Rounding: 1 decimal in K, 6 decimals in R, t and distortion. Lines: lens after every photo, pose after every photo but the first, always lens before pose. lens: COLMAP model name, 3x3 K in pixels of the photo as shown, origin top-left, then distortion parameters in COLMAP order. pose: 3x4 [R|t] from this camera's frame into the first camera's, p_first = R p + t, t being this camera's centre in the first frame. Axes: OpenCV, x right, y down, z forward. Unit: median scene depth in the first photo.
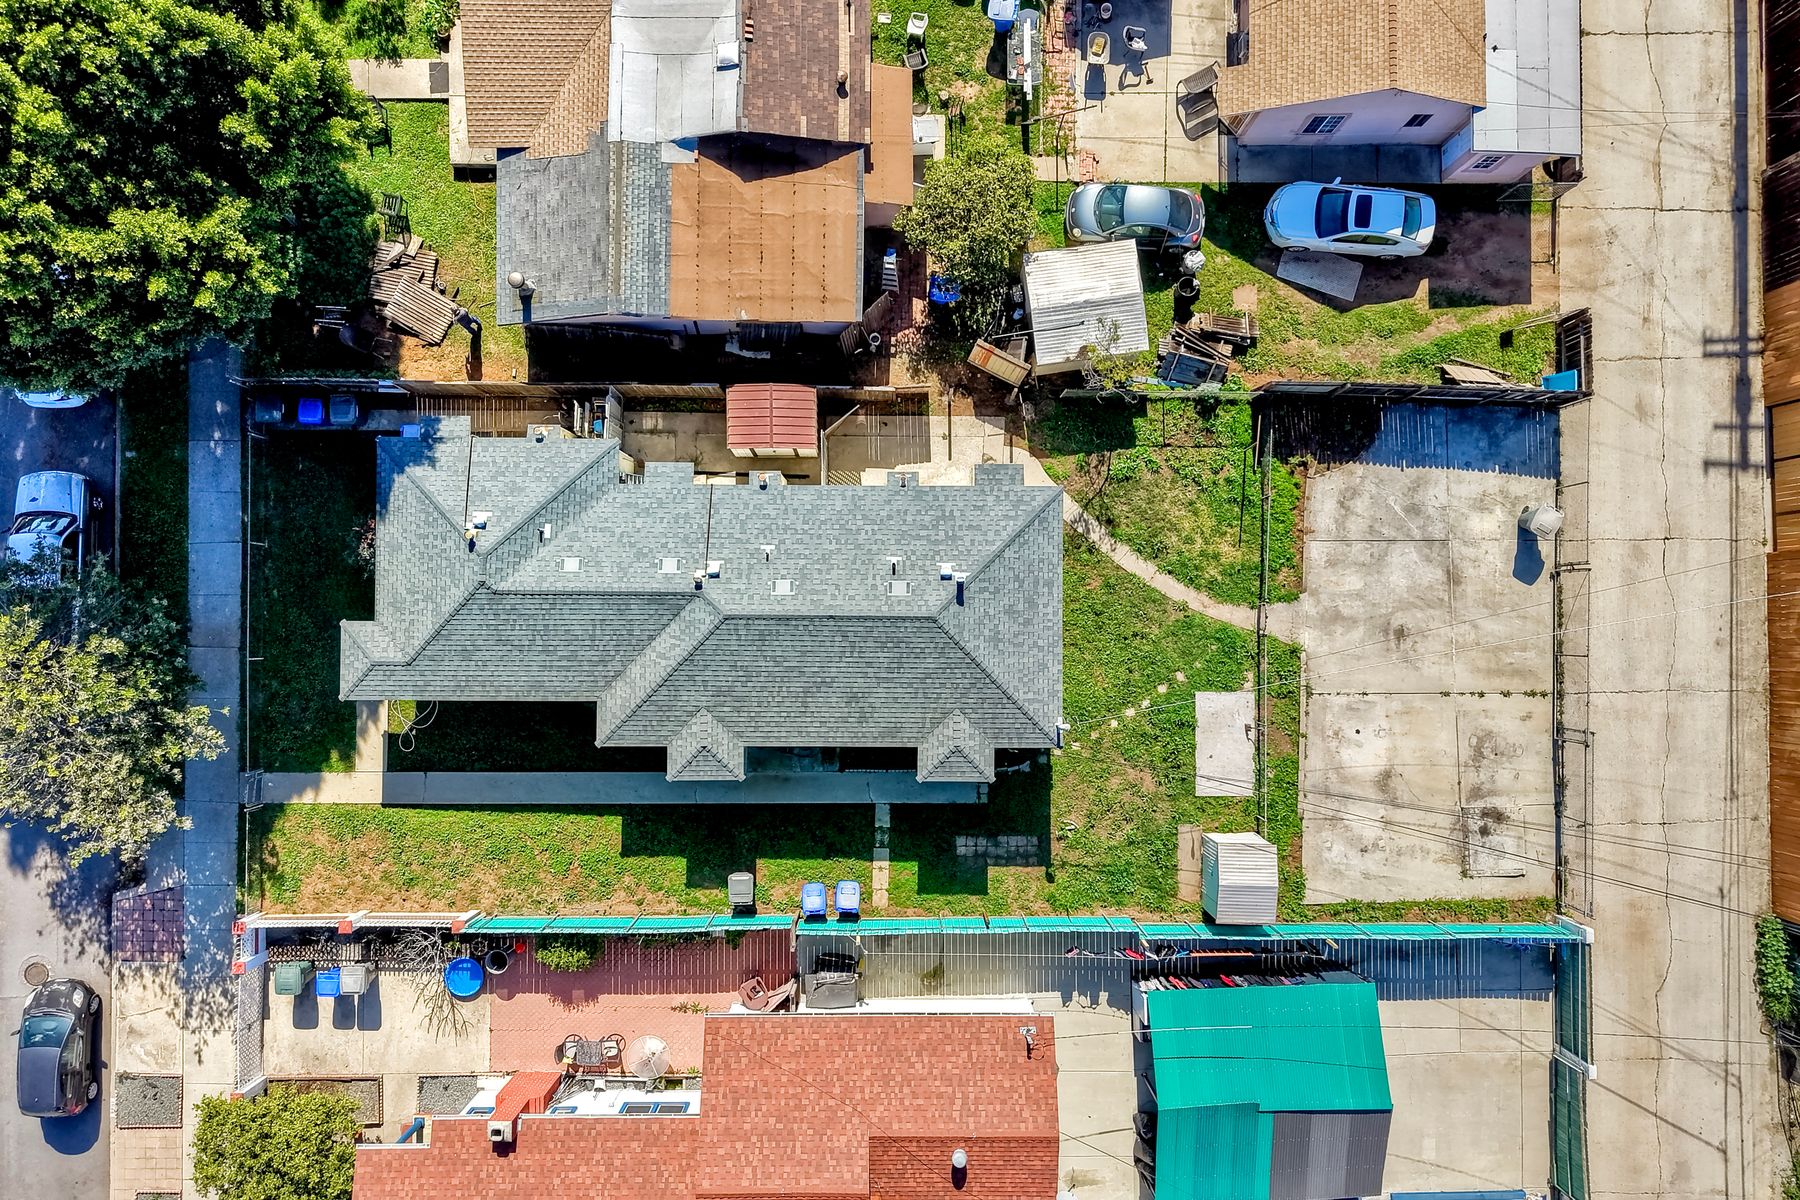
lens RADIAL K [[1199.5, 0, 900.0], [0, 1199.5, 600.0], [0, 0, 1]] dist [0.044153, -0.065277]
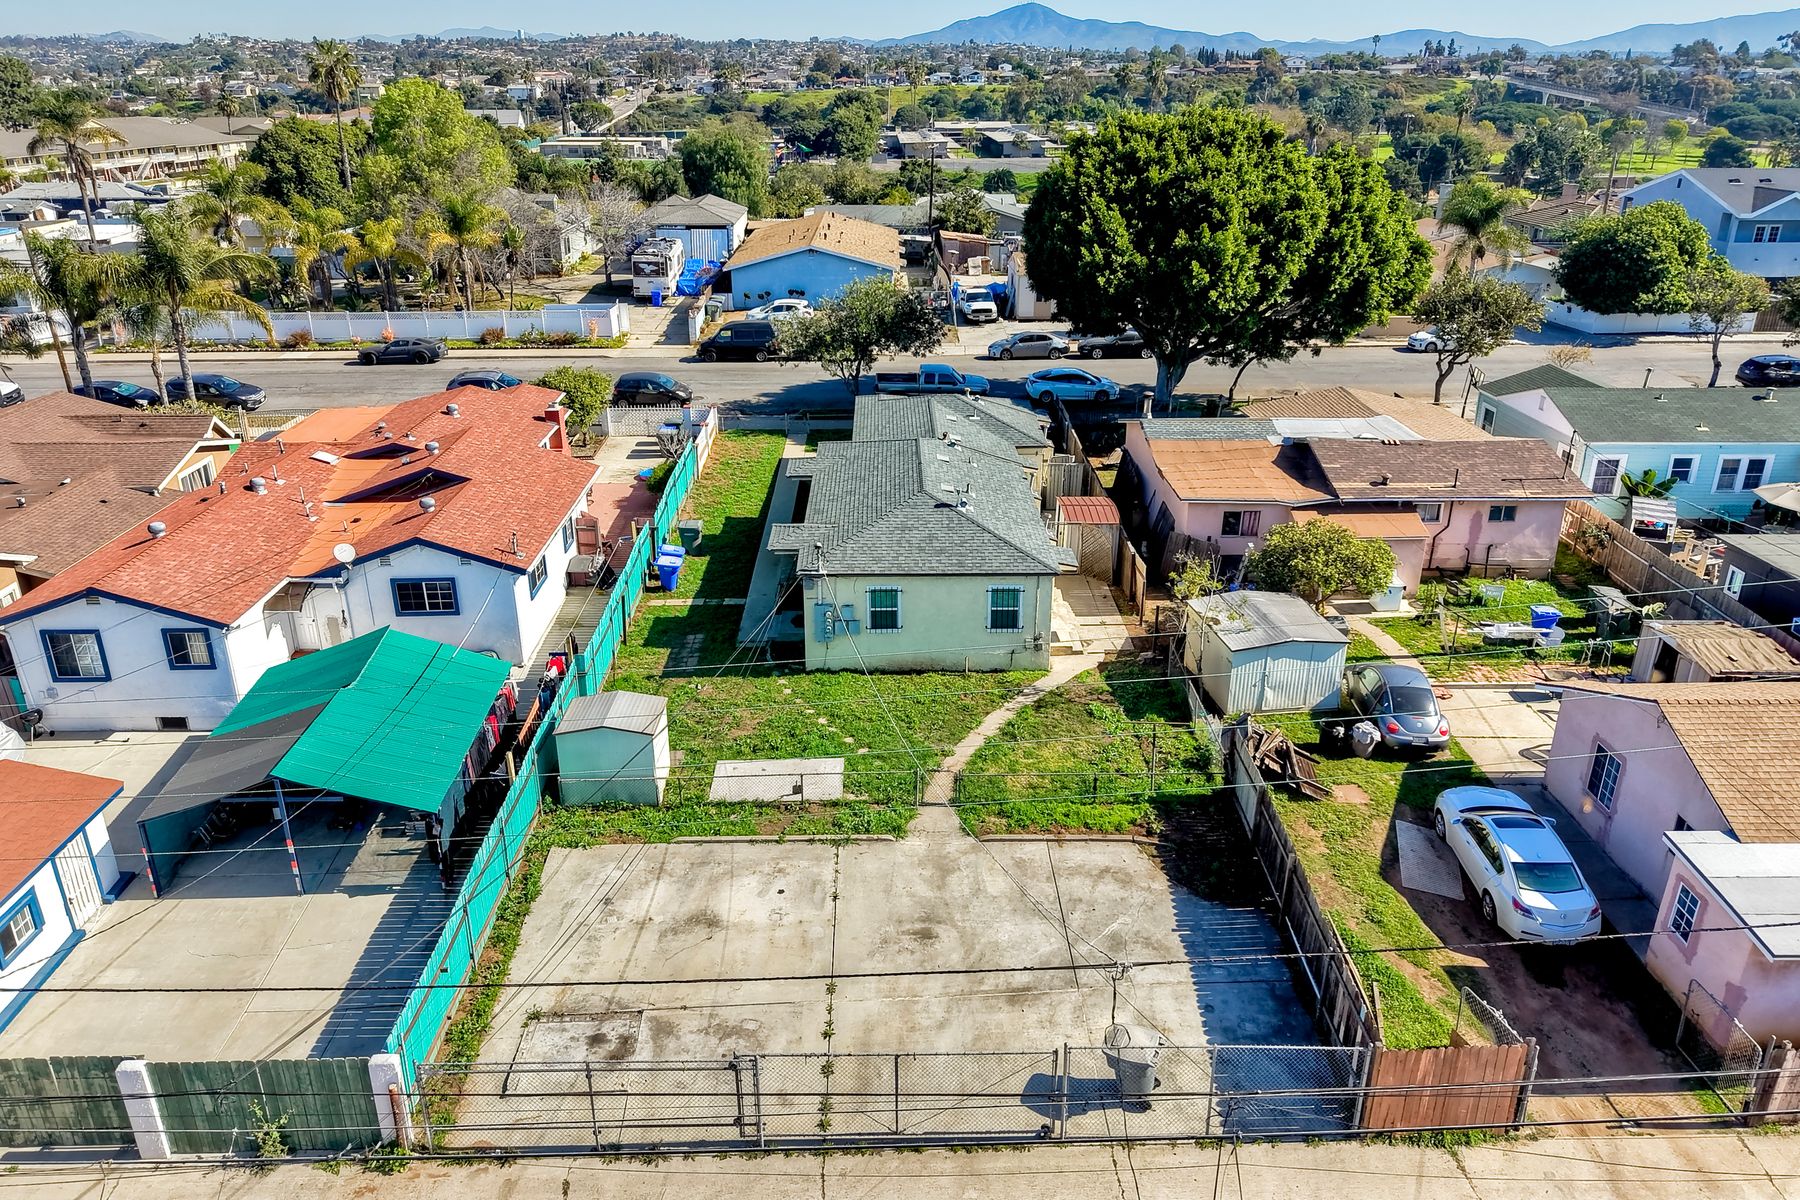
lens RADIAL K [[1199.5, 0, 900.0], [0, 1199.5, 600.0], [0, 0, 1]] dist [0.044153, -0.065277]
pose [[0.018649, 0.398057, -0.917171, 0.969535], [-0.999613, 0.026371, -0.008880, 0.043808], [0.020652, 0.916981, 0.398395, 0.586750]]
